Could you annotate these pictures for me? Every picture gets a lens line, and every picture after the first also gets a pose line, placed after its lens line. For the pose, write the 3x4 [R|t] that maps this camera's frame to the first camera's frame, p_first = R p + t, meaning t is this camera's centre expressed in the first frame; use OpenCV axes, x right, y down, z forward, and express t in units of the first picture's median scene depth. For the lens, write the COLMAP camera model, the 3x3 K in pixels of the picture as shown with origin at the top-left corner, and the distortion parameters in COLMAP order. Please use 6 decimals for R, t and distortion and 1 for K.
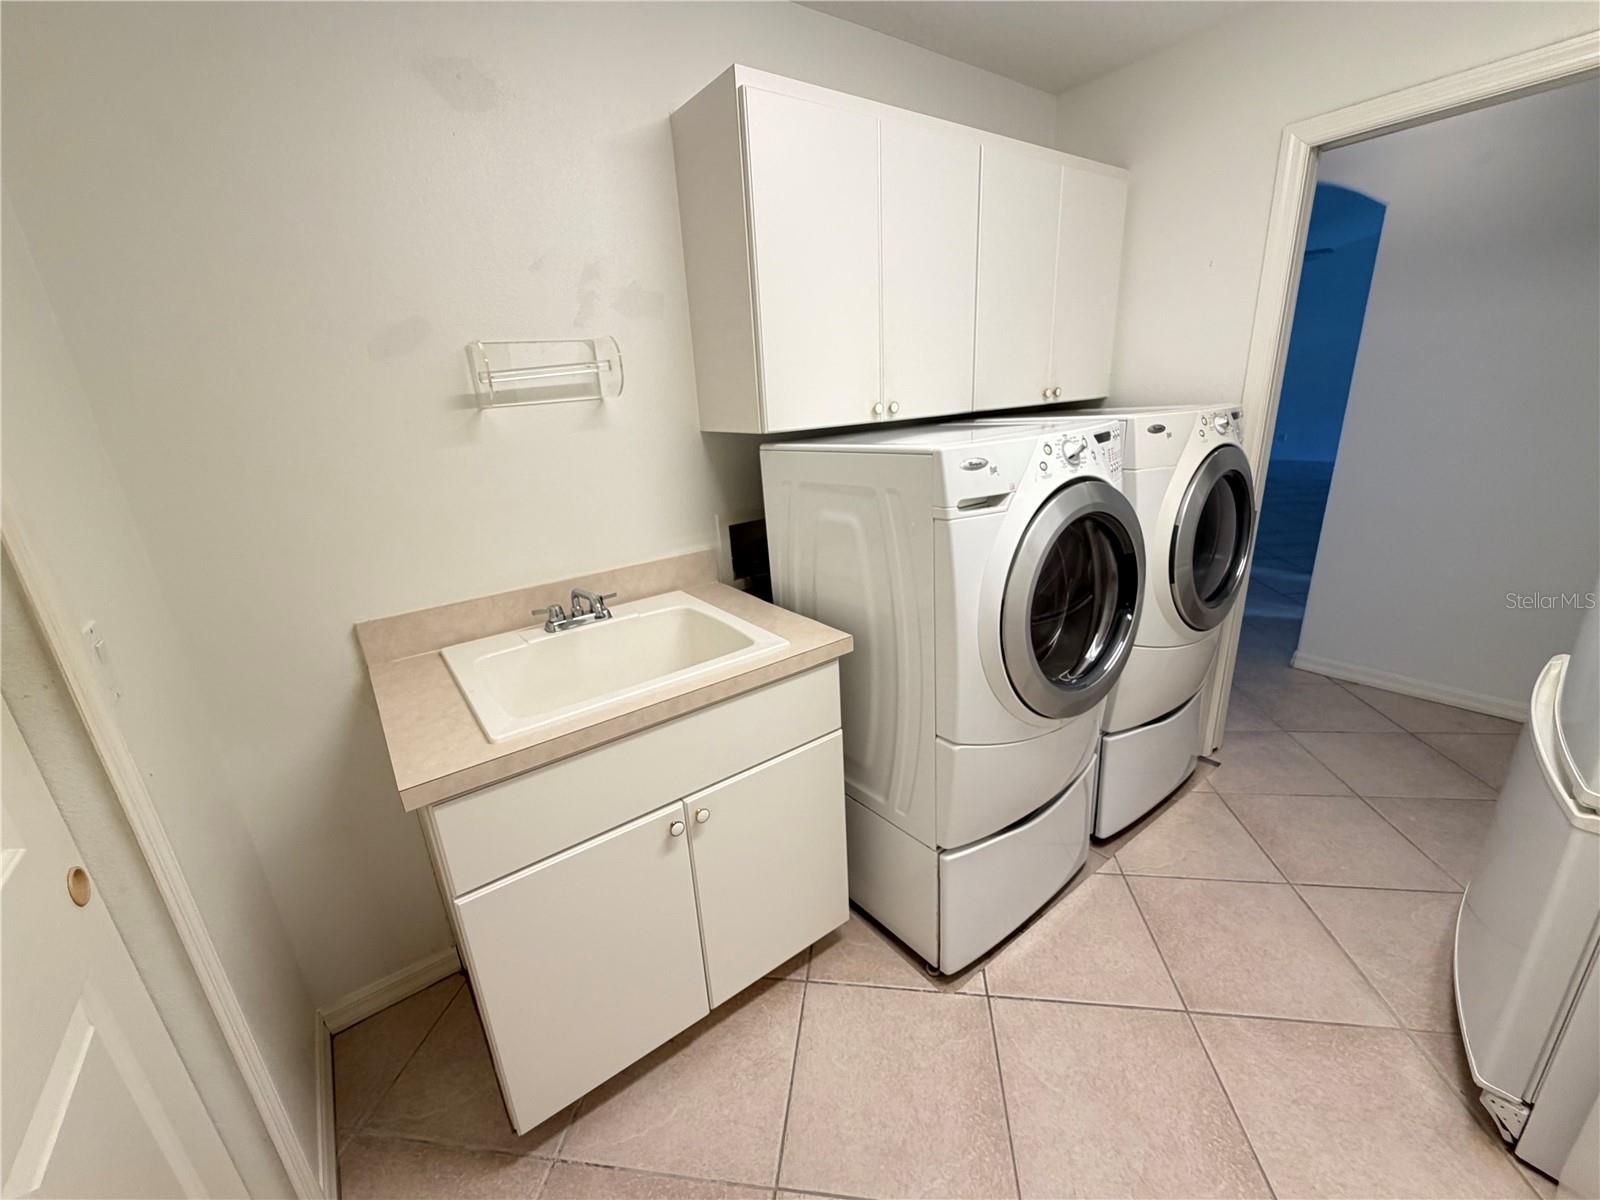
lens RADIAL K [[644.0, 0, 794.3], [0, 644.0, 604.3], [0, 0, 1]] dist [0.002406, -0.000194]
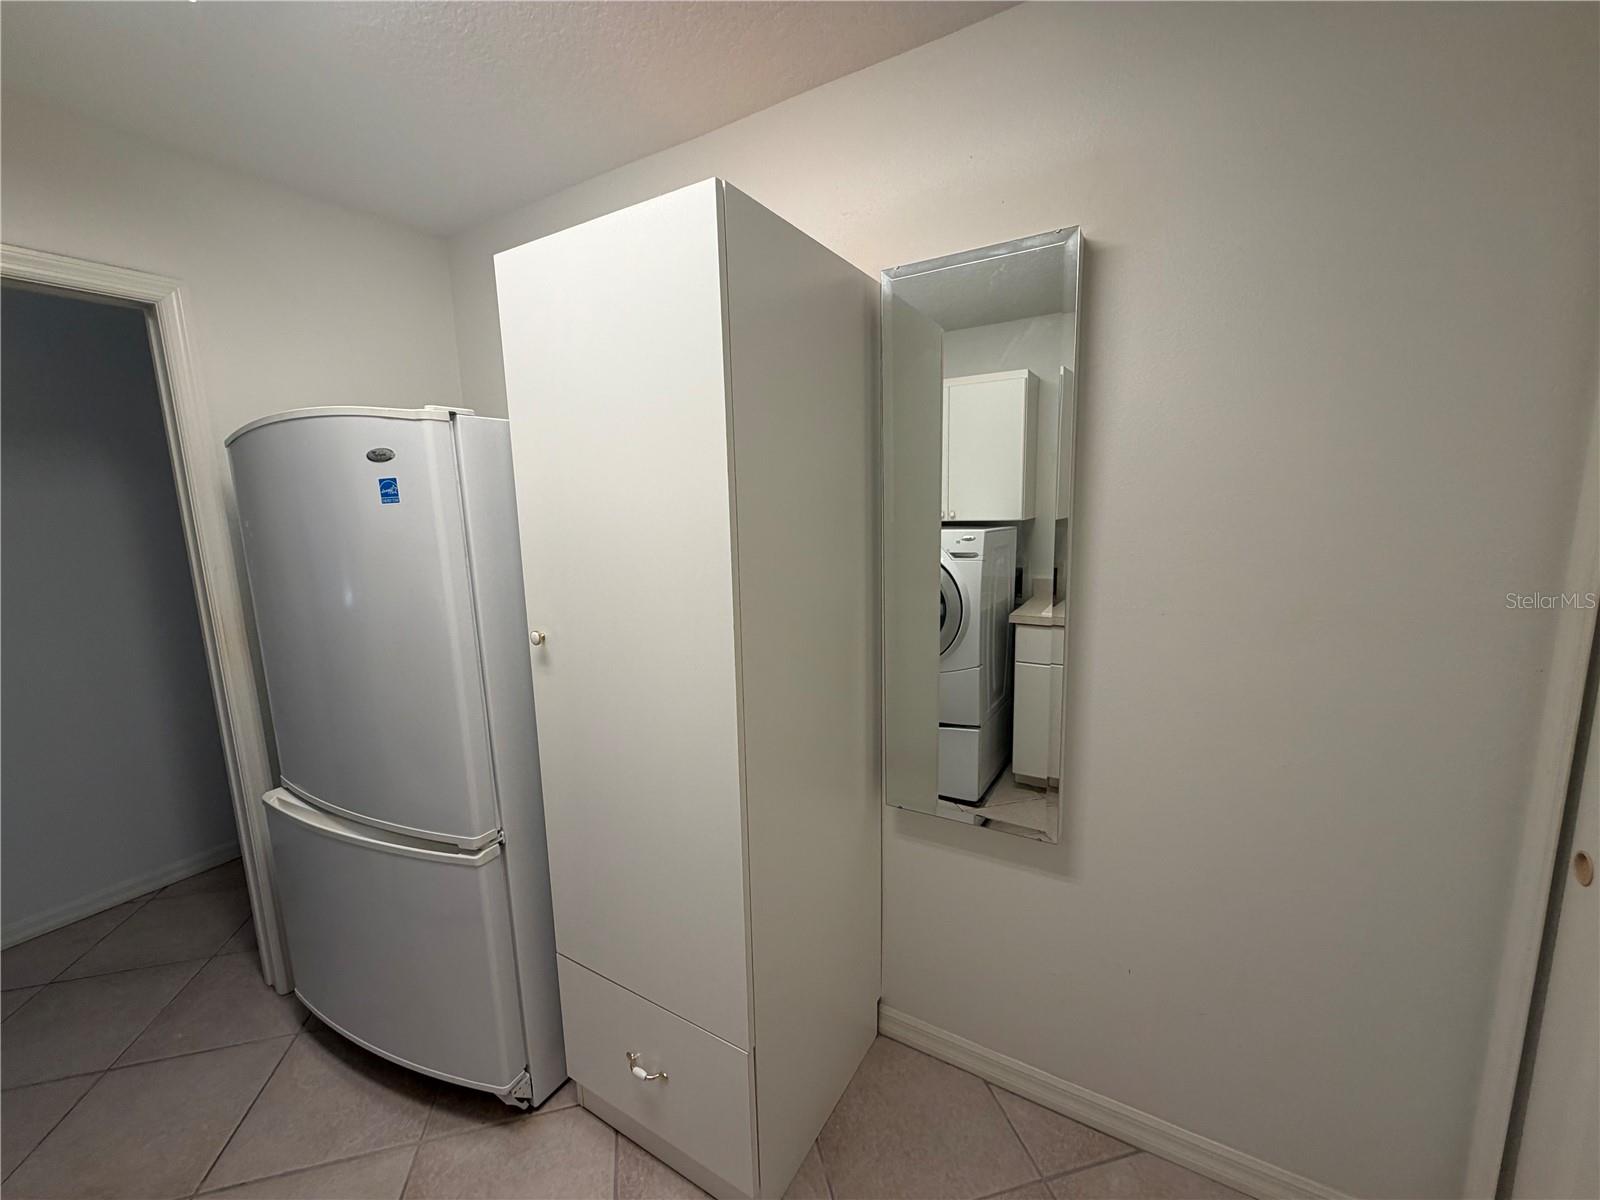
lens RADIAL K [[644.0, 0, 794.9], [0, 644.0, 604.1], [0, 0, 1]] dist [0.002406, -0.000194]
pose [[-0.373516, -0.079609, 0.924201, -0.184780], [0.338063, 0.916109, 0.215540, -0.166039], [-0.863828, 0.392946, -0.315269, 0.451739]]
